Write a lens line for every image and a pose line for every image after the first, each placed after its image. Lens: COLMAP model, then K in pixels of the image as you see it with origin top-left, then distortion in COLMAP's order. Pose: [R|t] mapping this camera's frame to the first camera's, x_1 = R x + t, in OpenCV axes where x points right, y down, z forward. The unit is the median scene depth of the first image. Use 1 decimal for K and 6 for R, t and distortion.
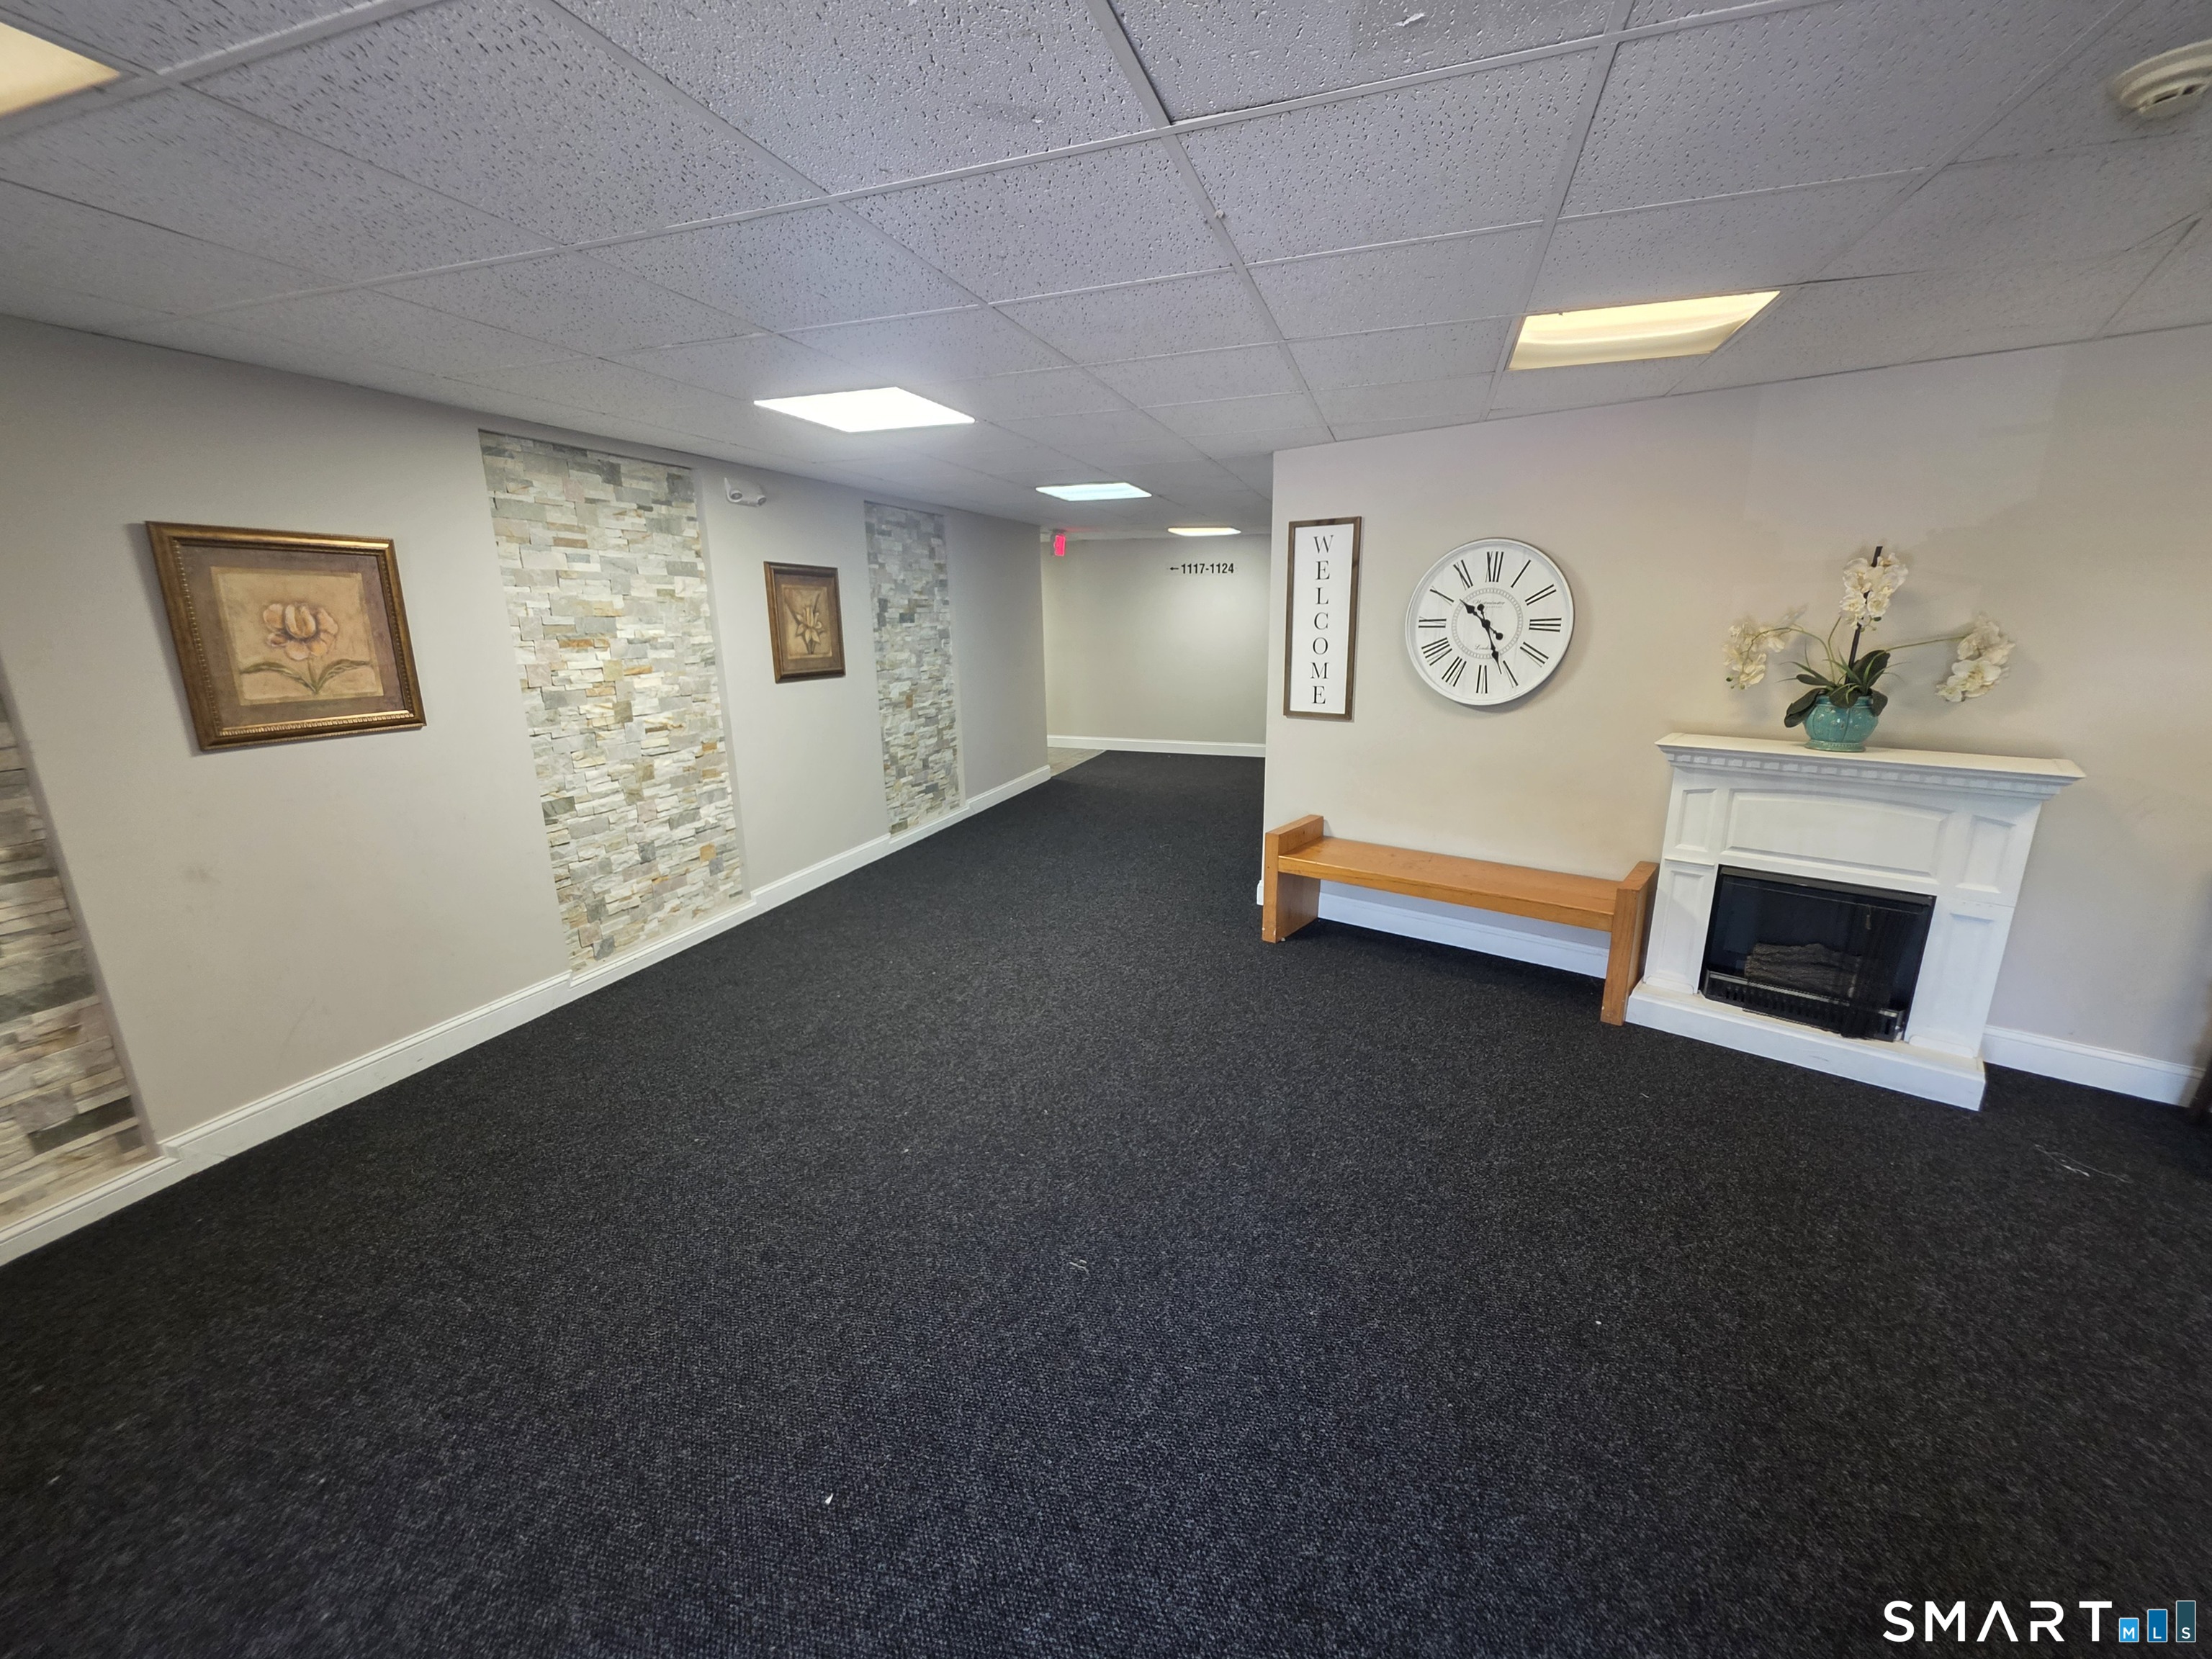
lens RADIAL K [[886.9, 0, 1117.1], [0, 886.9, 835.4], [0, 0, 1]] dist [-0.008344, 0.002803]
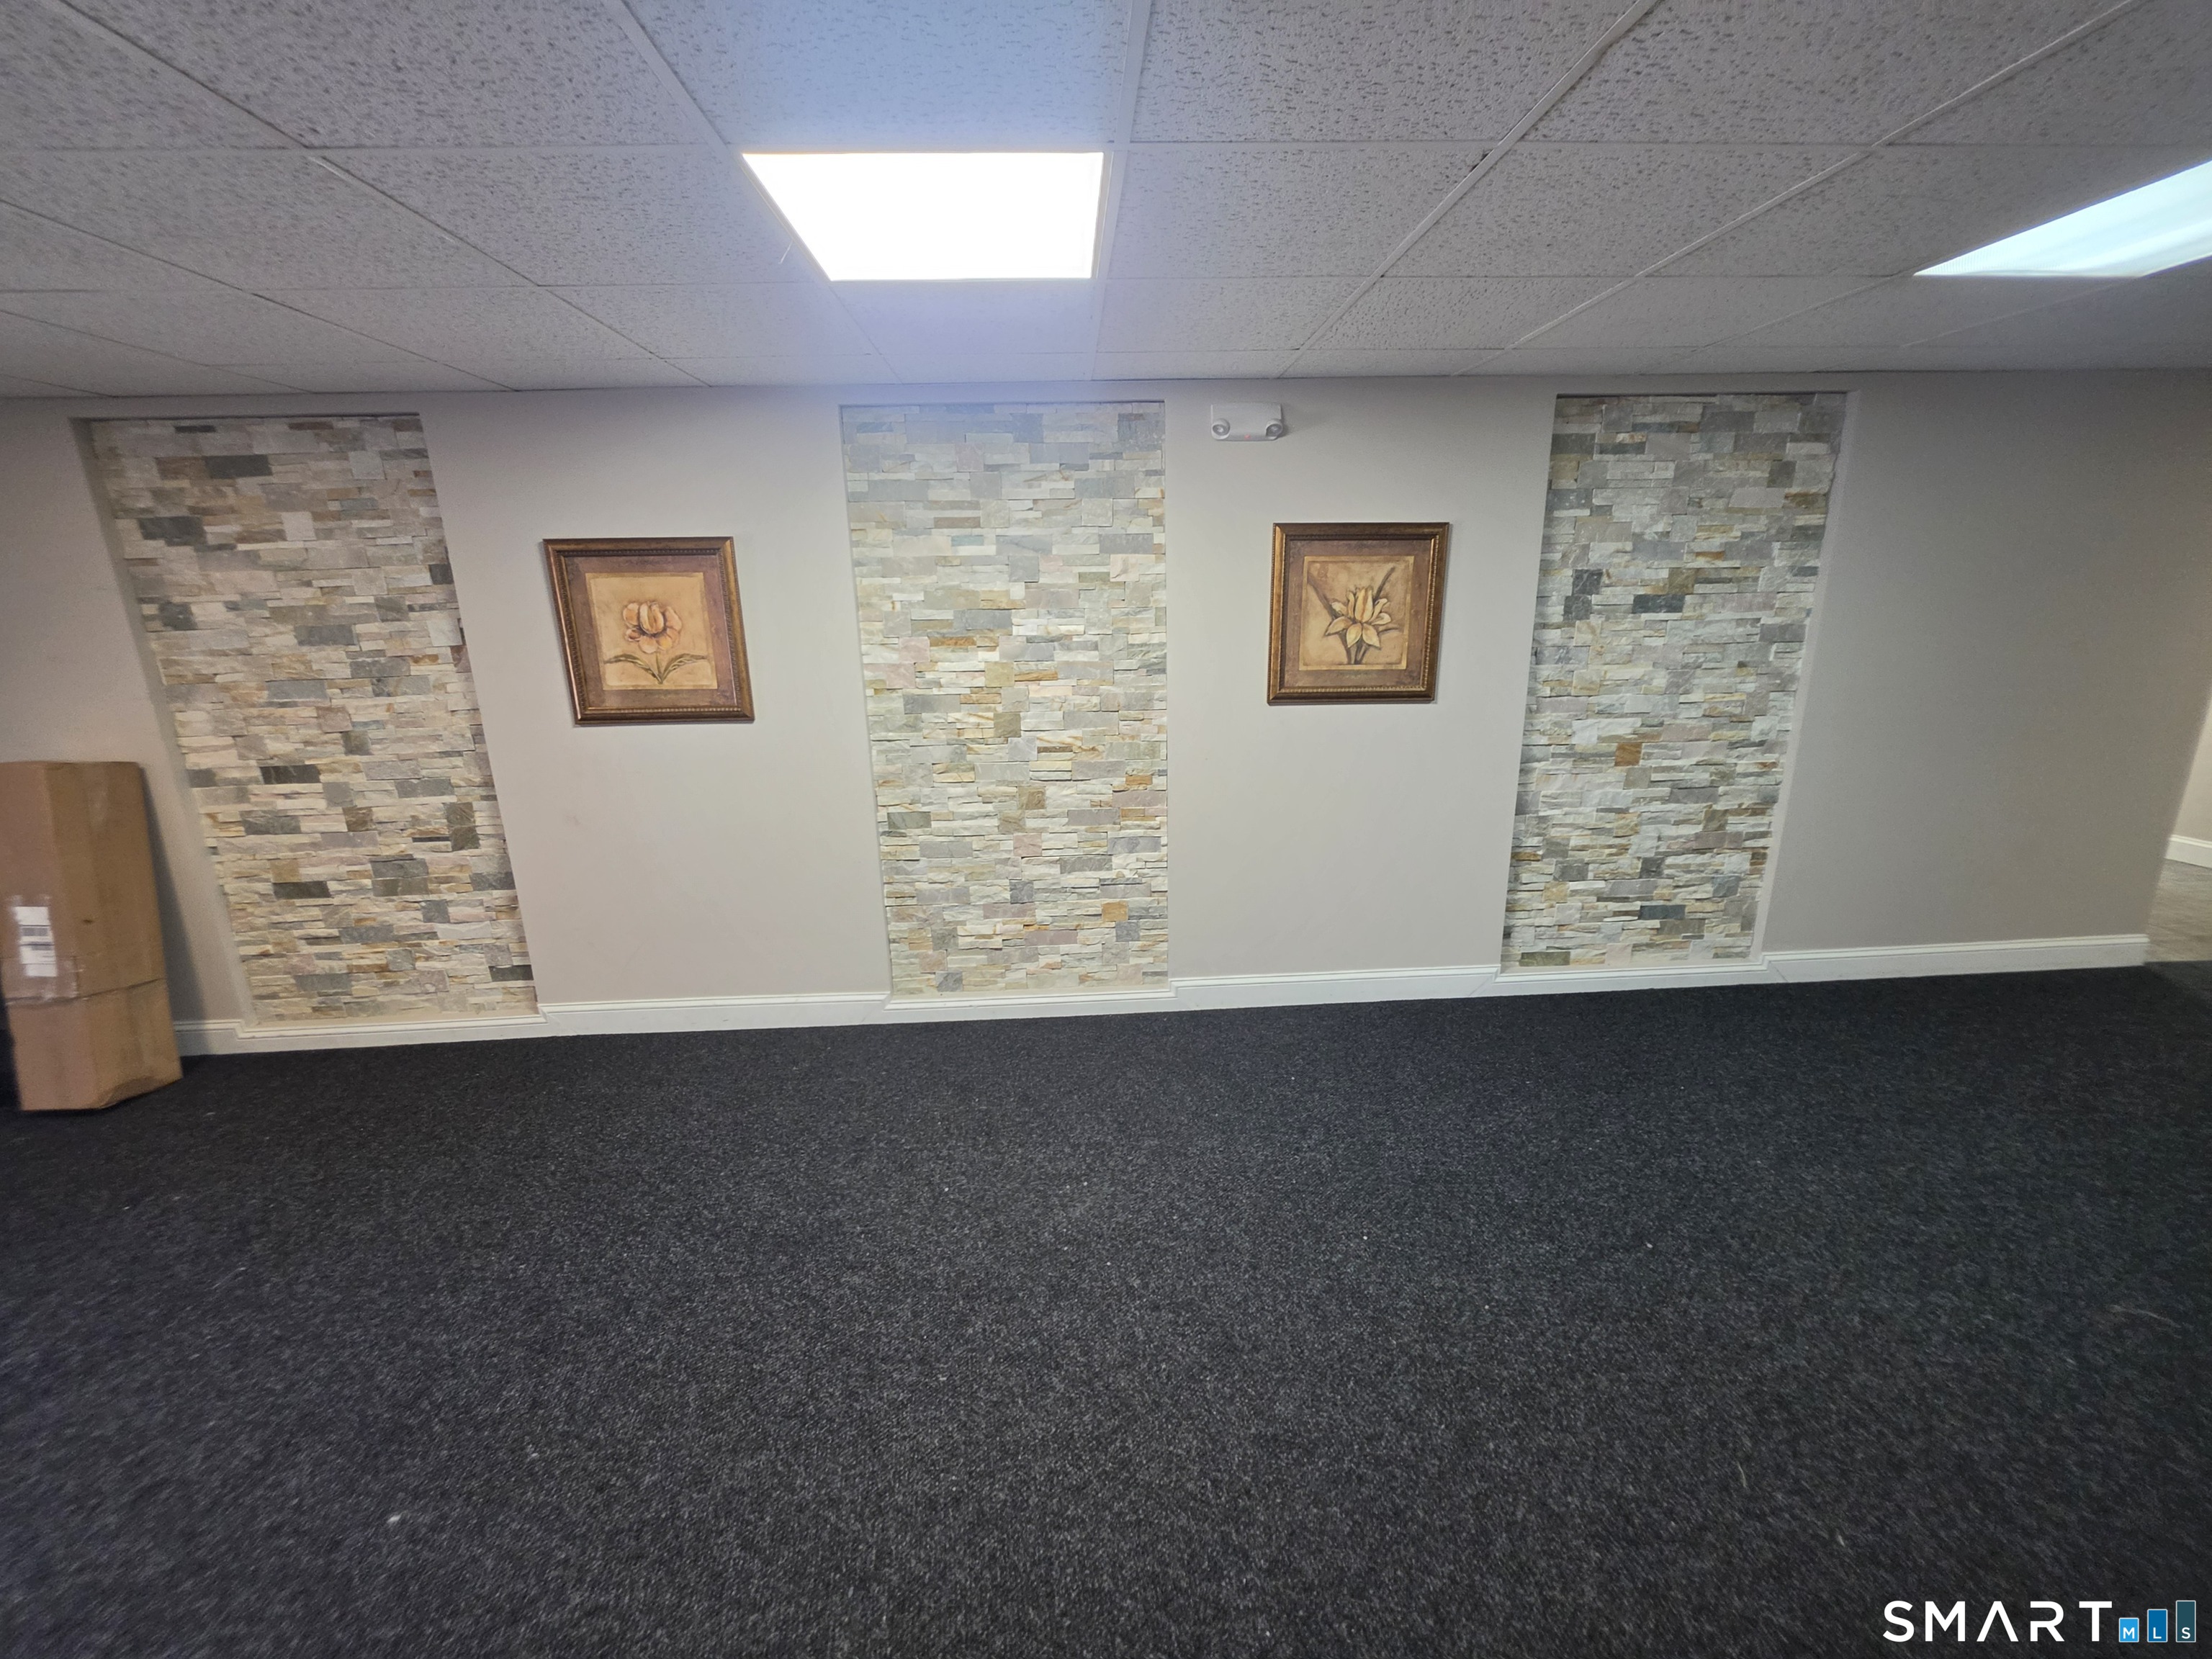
lens RADIAL K [[886.9, 0, 1117.1], [0, 886.9, 835.4], [0, 0, 1]] dist [-0.008344, 0.002803]
pose [[0.367070, 0.242731, -0.897965, 0.261483], [-0.210948, 0.961924, 0.173789, -0.214190], [0.905959, 0.125631, 0.404297, 0.802177]]
